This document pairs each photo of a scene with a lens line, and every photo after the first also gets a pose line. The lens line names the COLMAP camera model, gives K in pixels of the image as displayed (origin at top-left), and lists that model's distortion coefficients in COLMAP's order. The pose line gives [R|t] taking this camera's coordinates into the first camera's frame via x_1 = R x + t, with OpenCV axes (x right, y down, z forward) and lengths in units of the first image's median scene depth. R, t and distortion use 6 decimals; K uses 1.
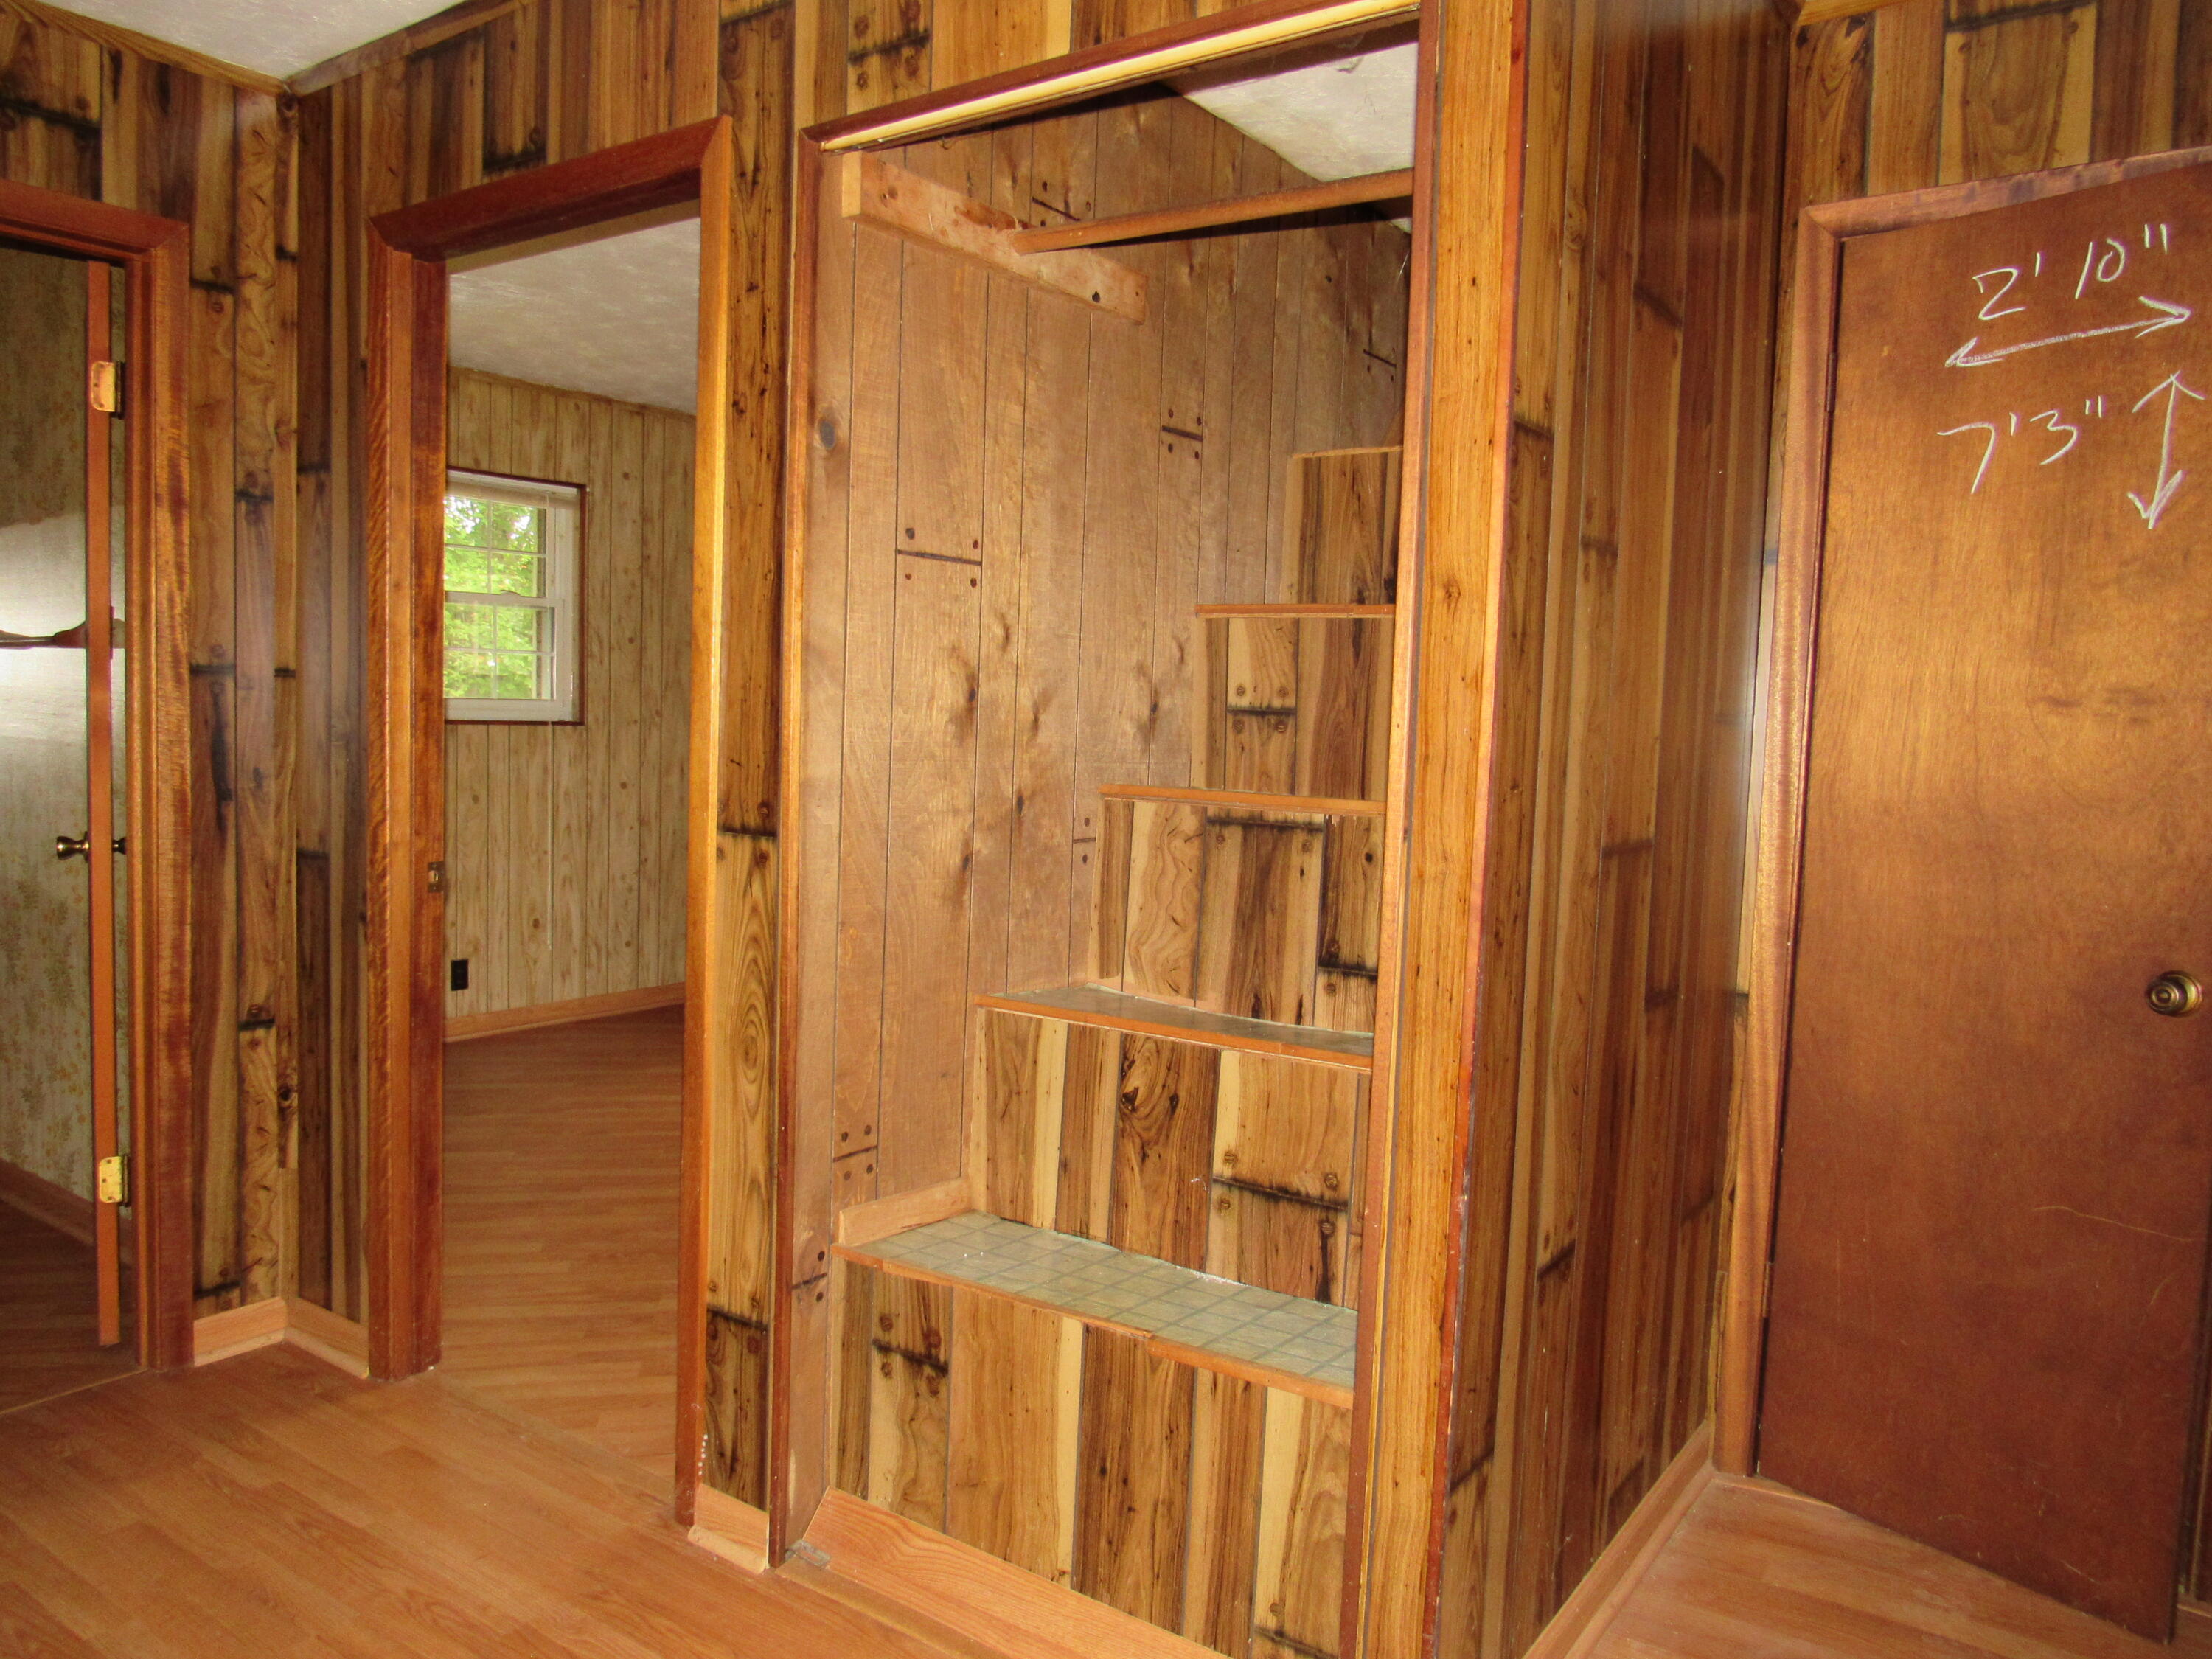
lens RADIAL K [[1577.1, 0, 1099.7], [0, 1577.1, 831.4], [0, 0, 1]] dist [-0.026421, -0.000226]
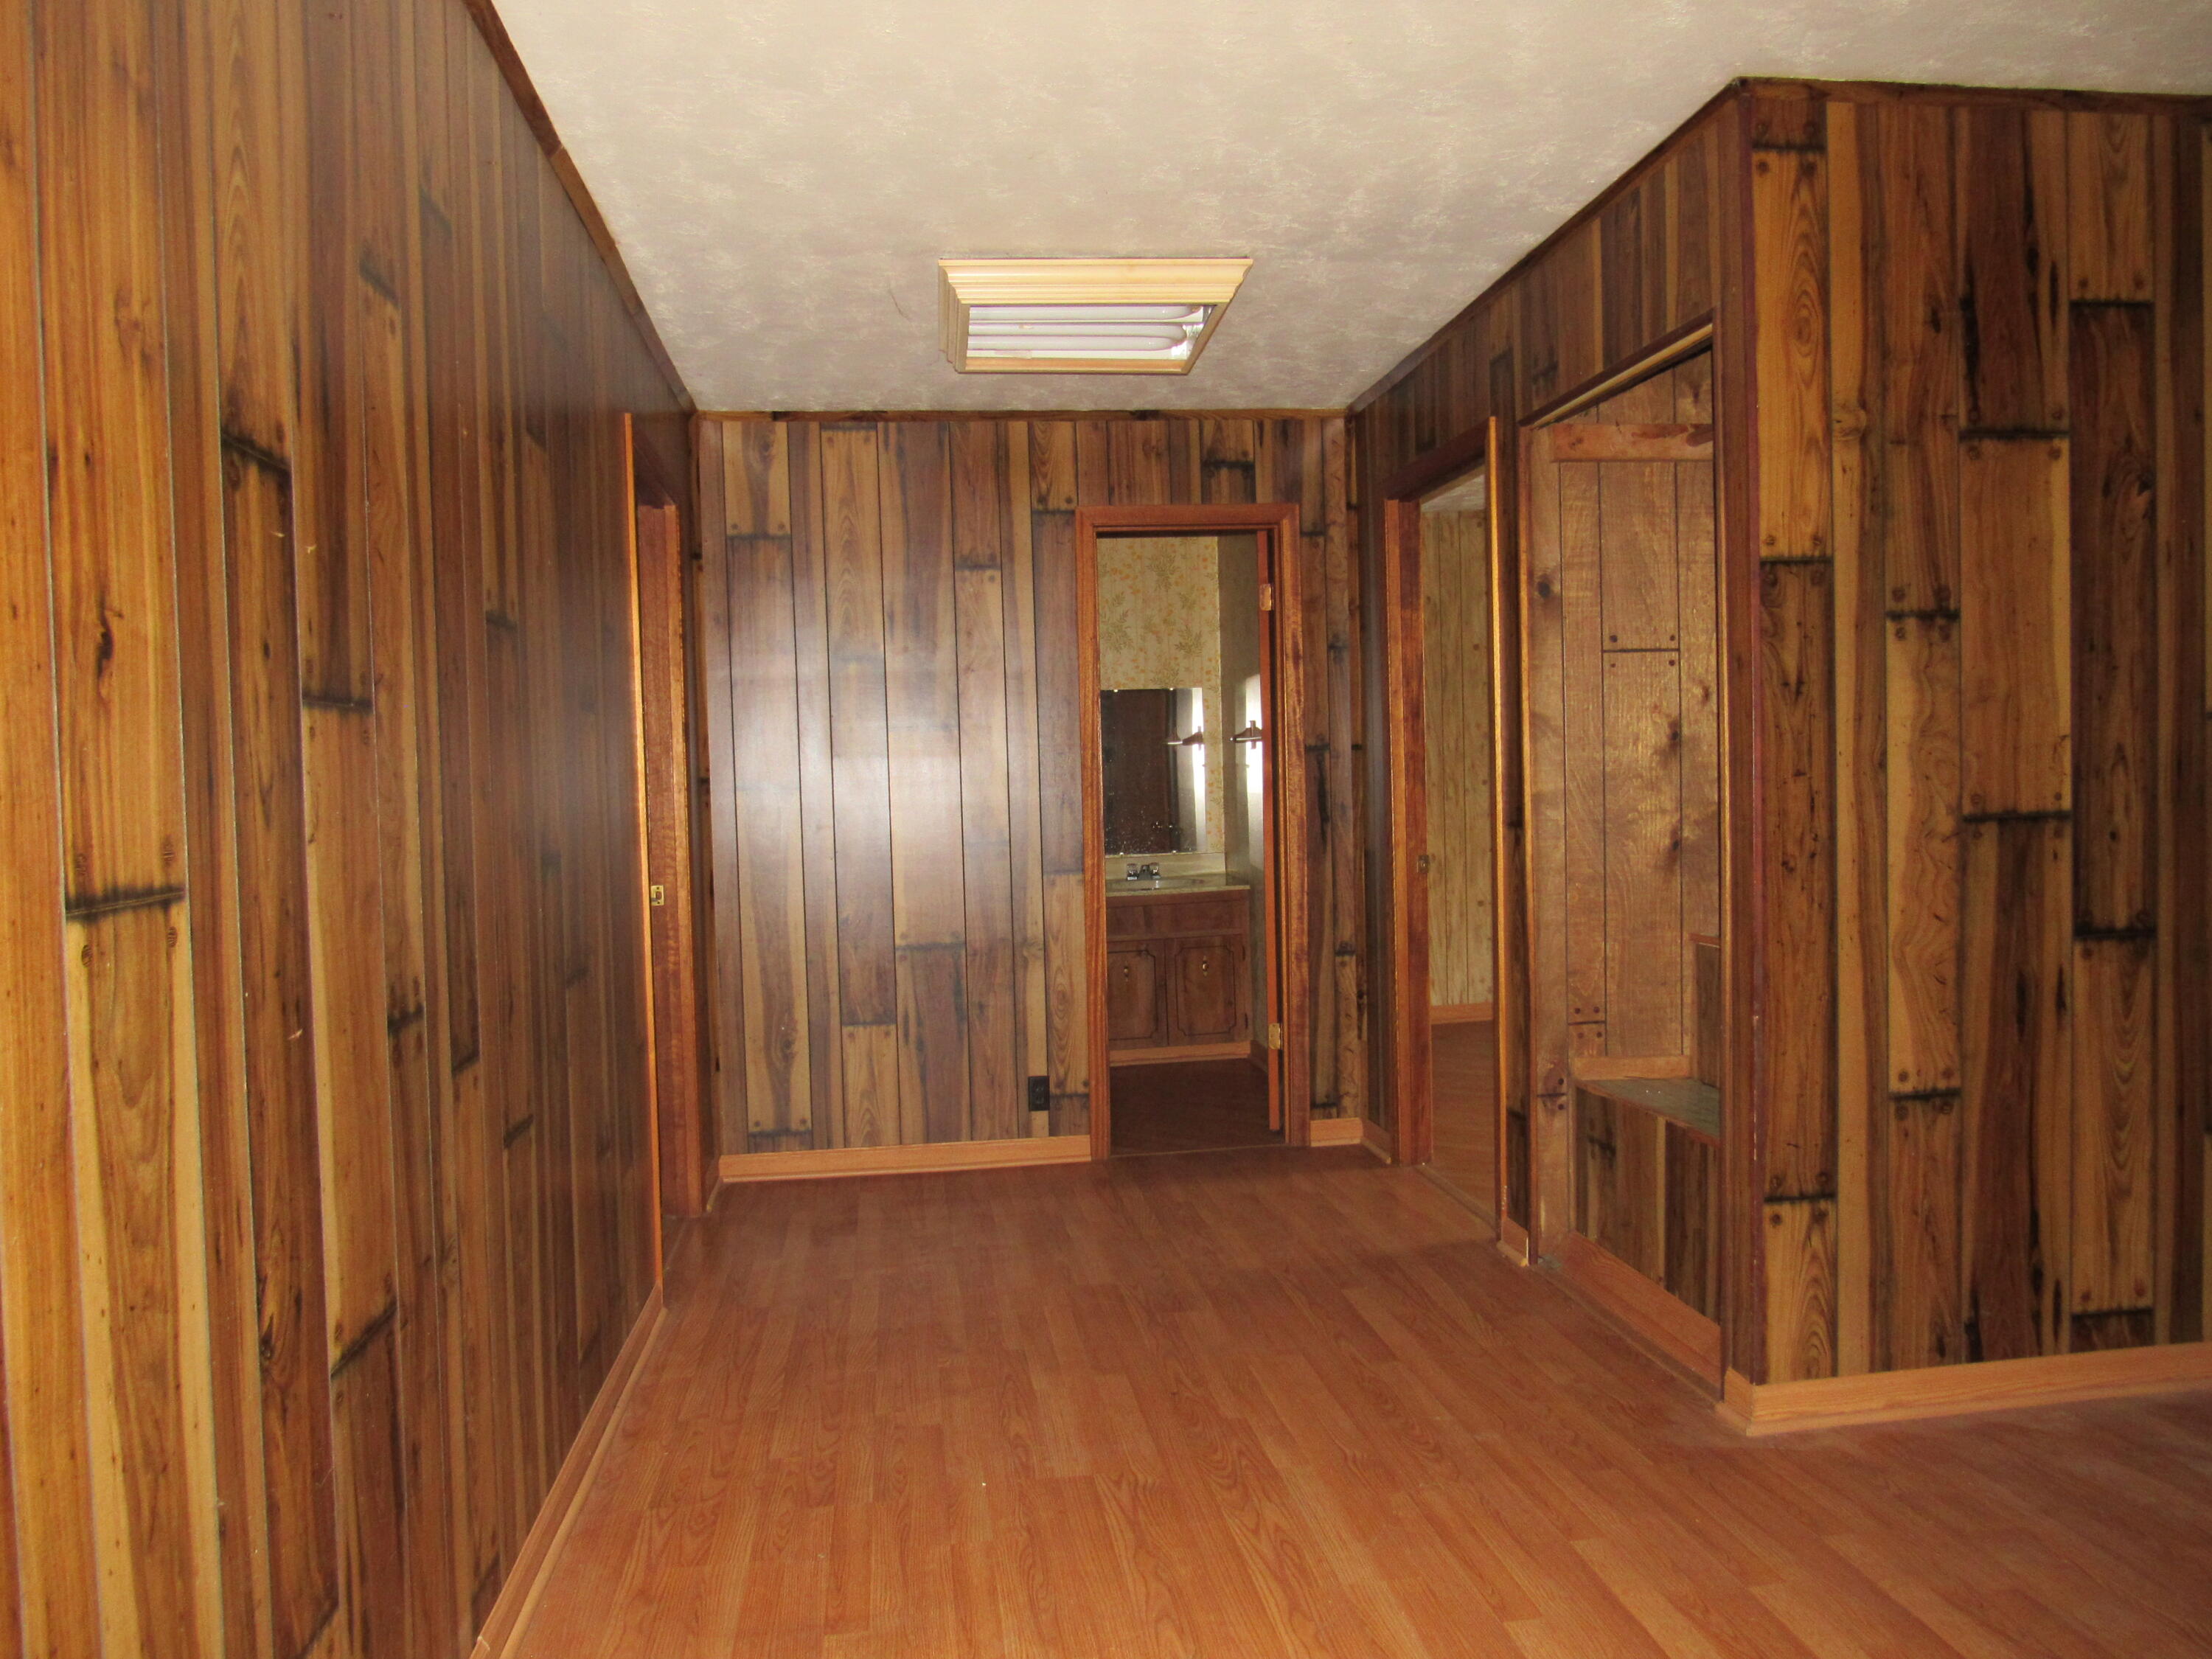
lens RADIAL K [[1577.1, 0, 1099.7], [0, 1577.1, 831.4], [0, 0, 1]] dist [-0.026421, -0.000226]
pose [[0.678354, -0.023384, -0.734363, 0.564030], [-0.003900, 0.999365, -0.035424, 0.053976], [0.734725, 0.026894, 0.677832, -0.380246]]
